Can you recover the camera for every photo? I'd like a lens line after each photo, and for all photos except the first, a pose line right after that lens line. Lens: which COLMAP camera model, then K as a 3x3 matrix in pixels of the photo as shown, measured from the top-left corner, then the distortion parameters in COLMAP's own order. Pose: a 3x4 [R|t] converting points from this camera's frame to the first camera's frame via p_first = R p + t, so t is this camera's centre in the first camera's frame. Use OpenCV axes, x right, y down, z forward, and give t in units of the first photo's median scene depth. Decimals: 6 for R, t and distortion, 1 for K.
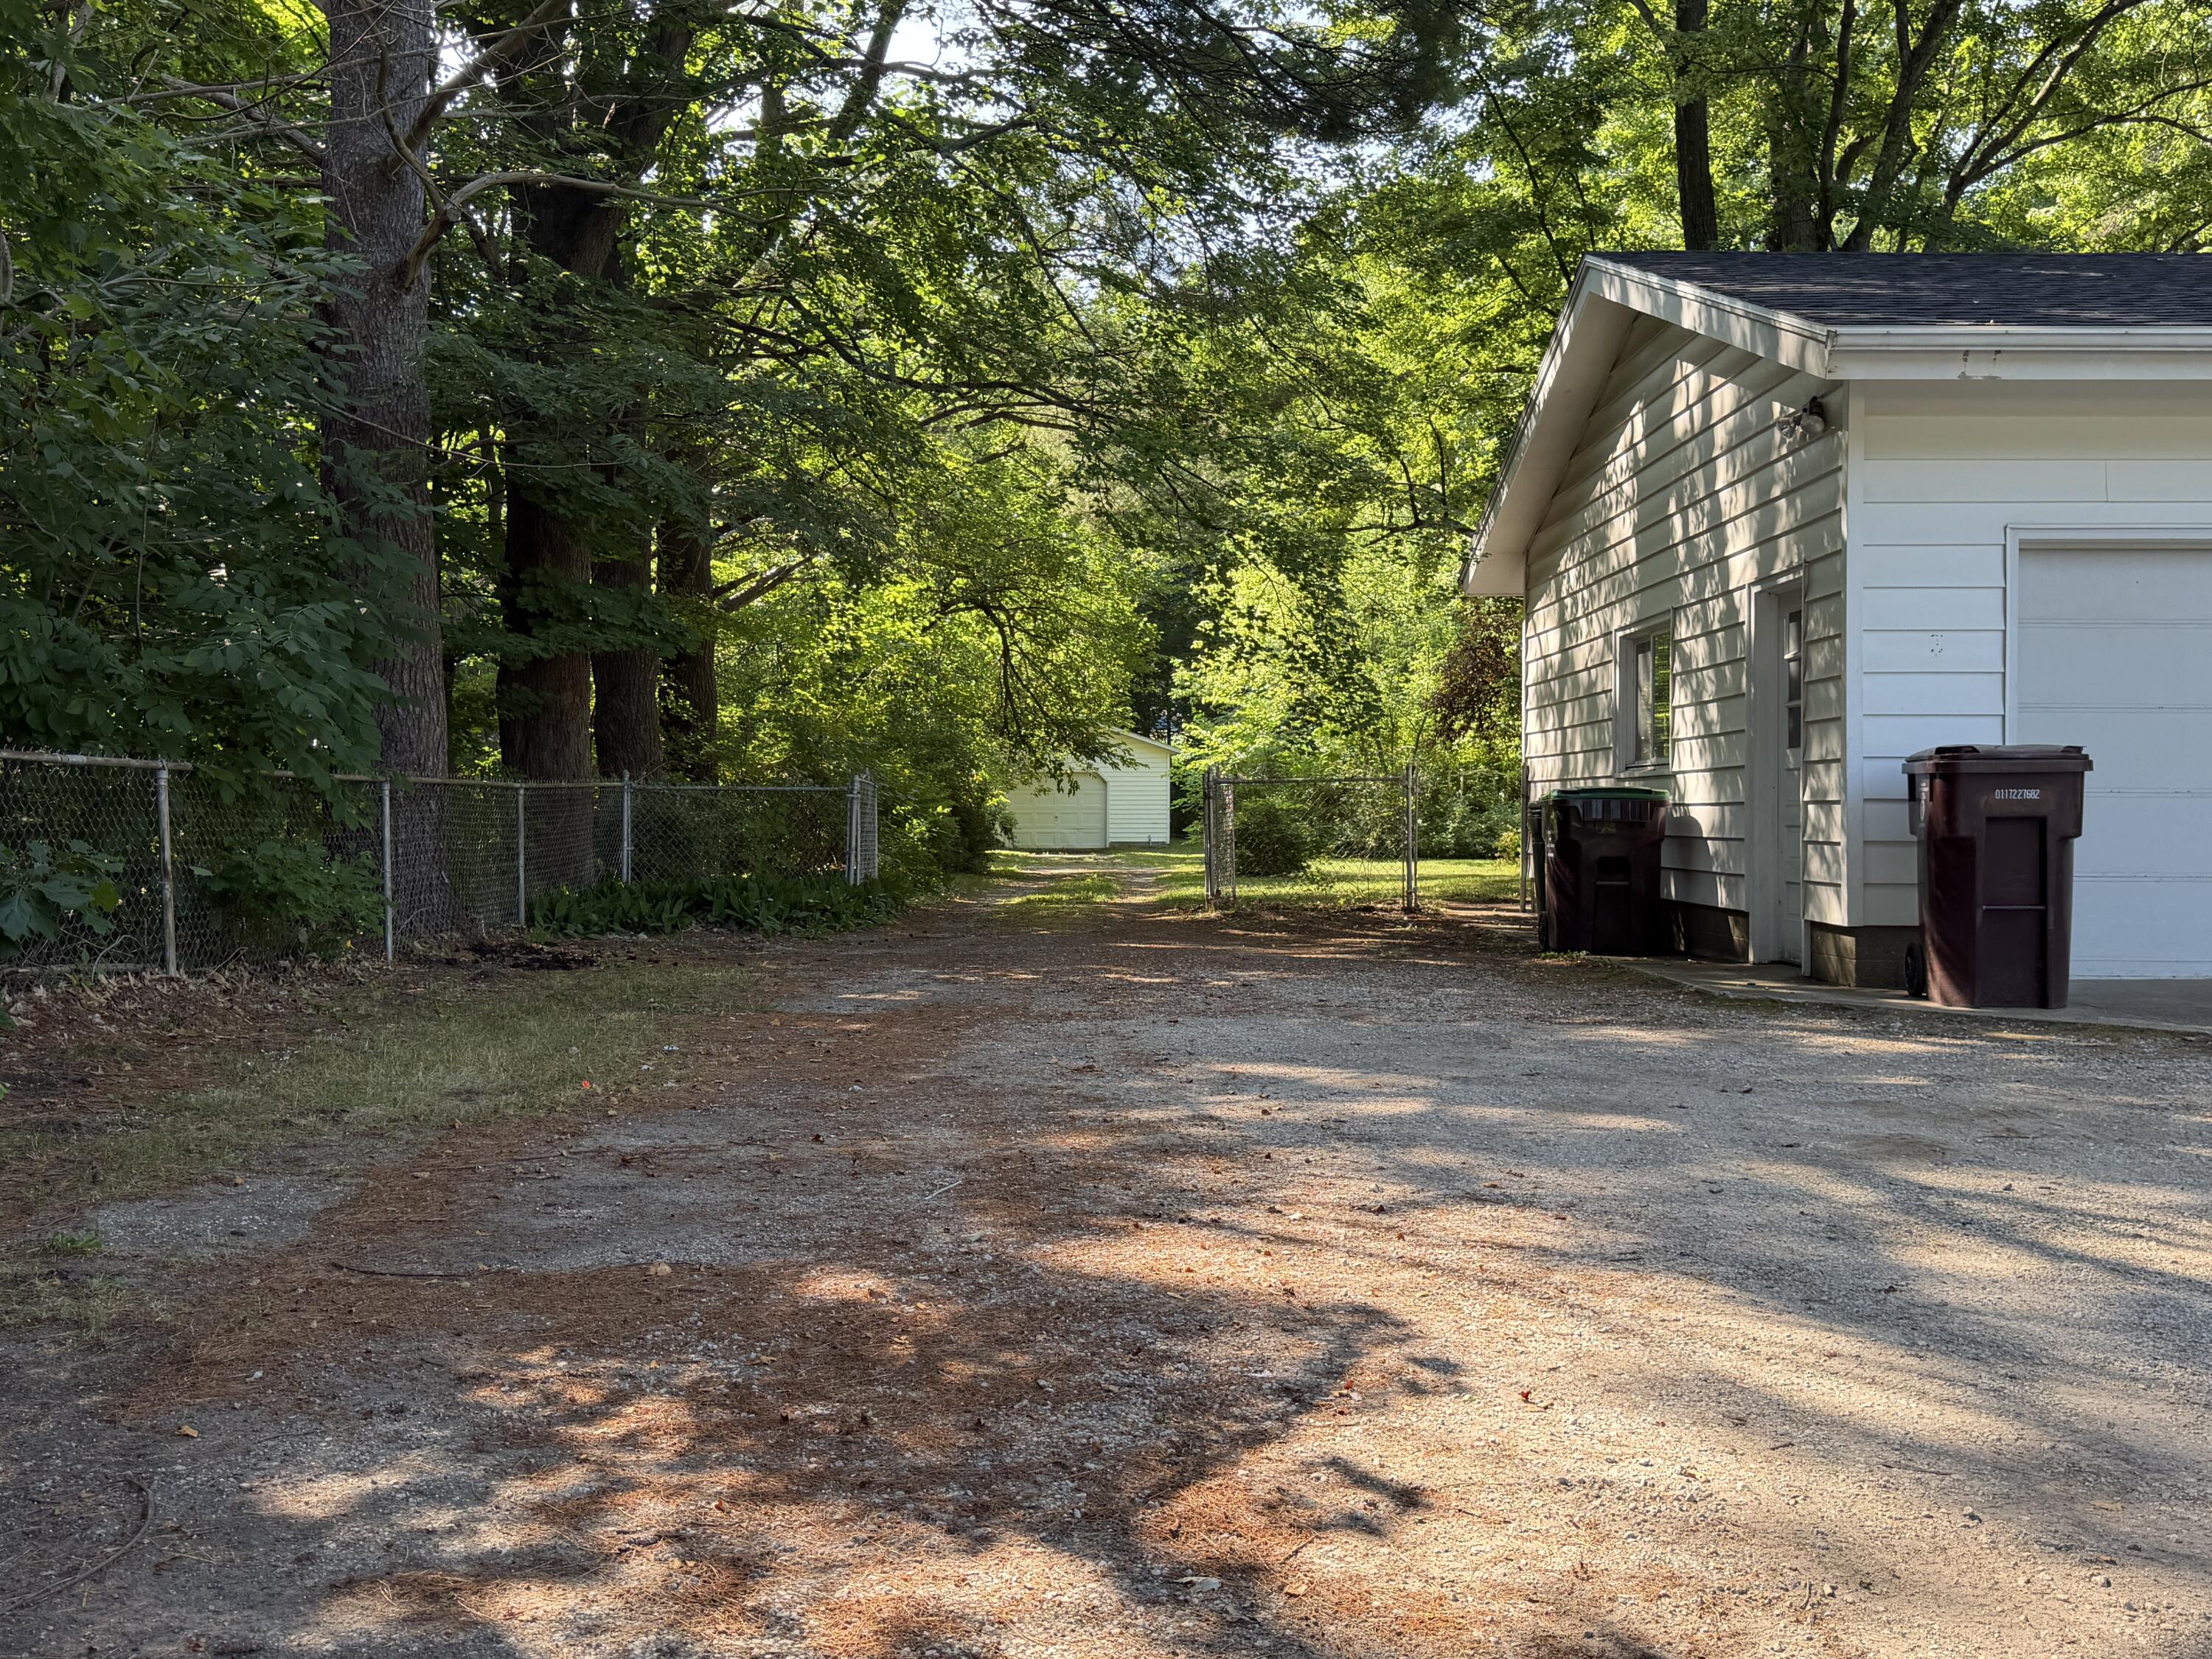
lens RADIAL K [[2022.9, 0, 1100.1], [0, 2022.9, 831.3], [0, 0, 1]] dist [0.060094, 0.000000]
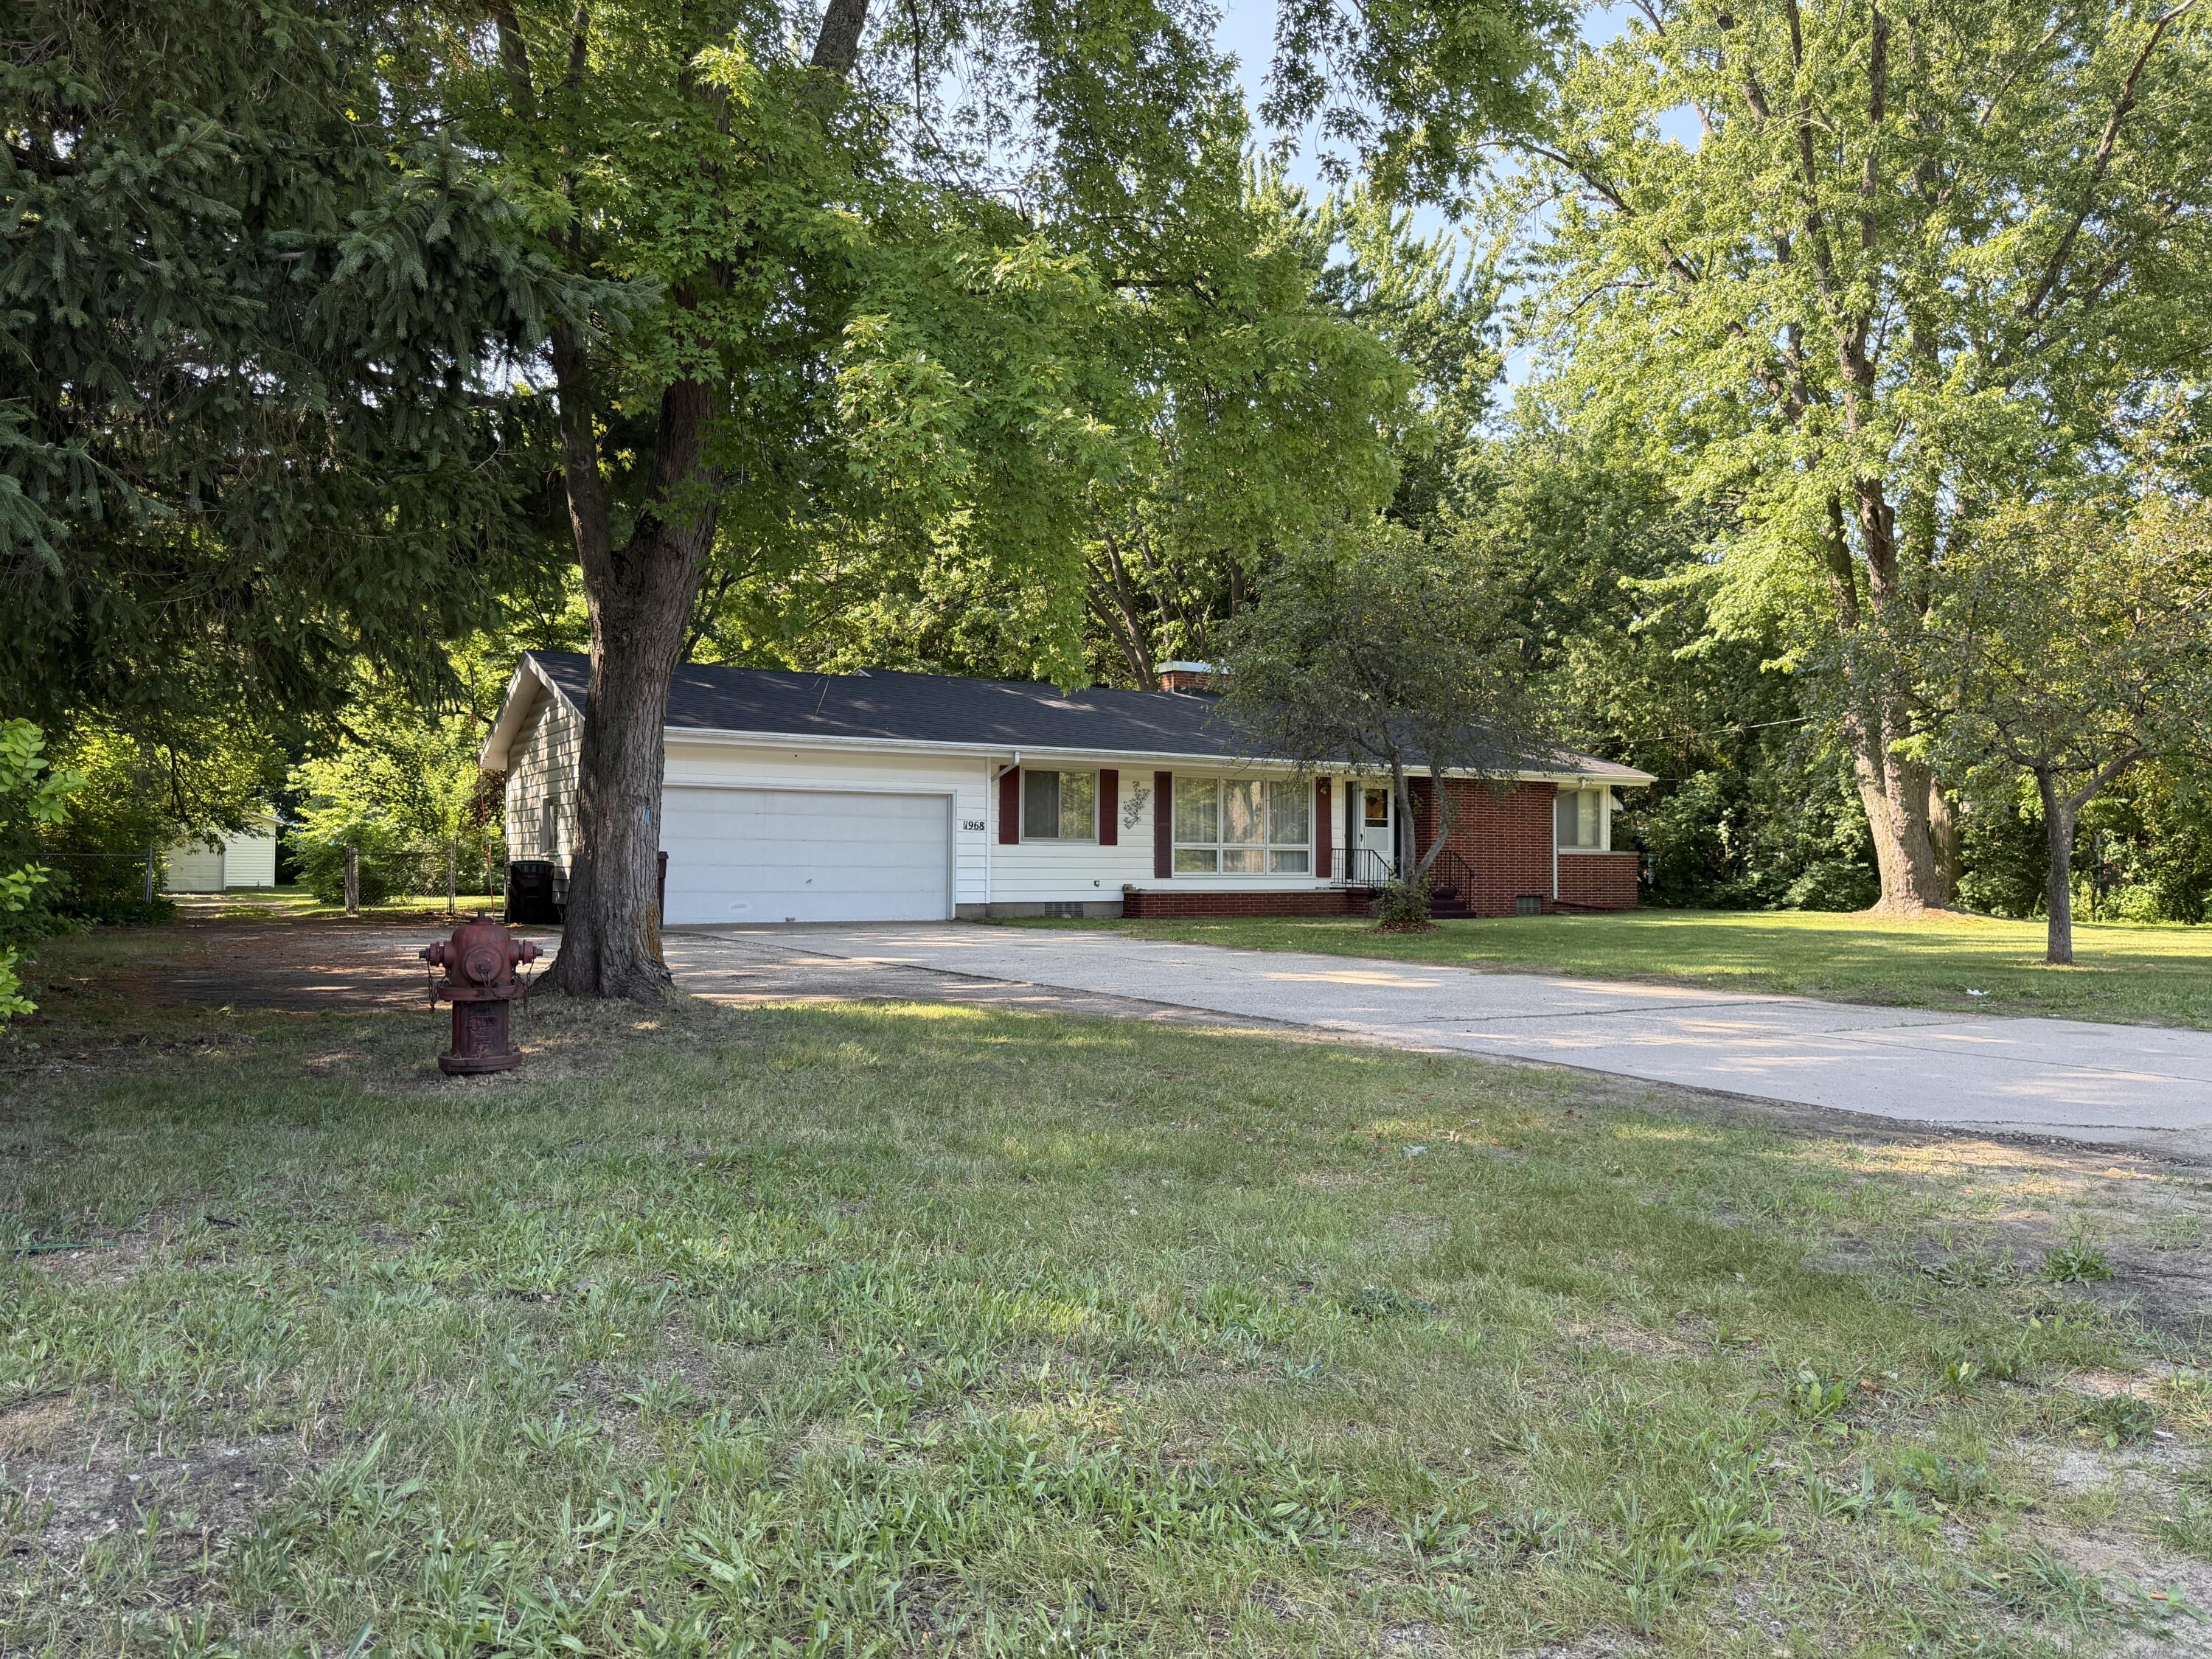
lens RADIAL K [[1542.0, 0, 1099.1], [0, 1542.0, 834.0], [0, 0, 1]] dist [0.070420, -0.085802]
pose [[0.857002, 0.017388, 0.515019, -0.055057], [-0.001574, 0.999514, -0.031126, 0.002764], [-0.515310, 0.025865, 0.856613, -0.389320]]
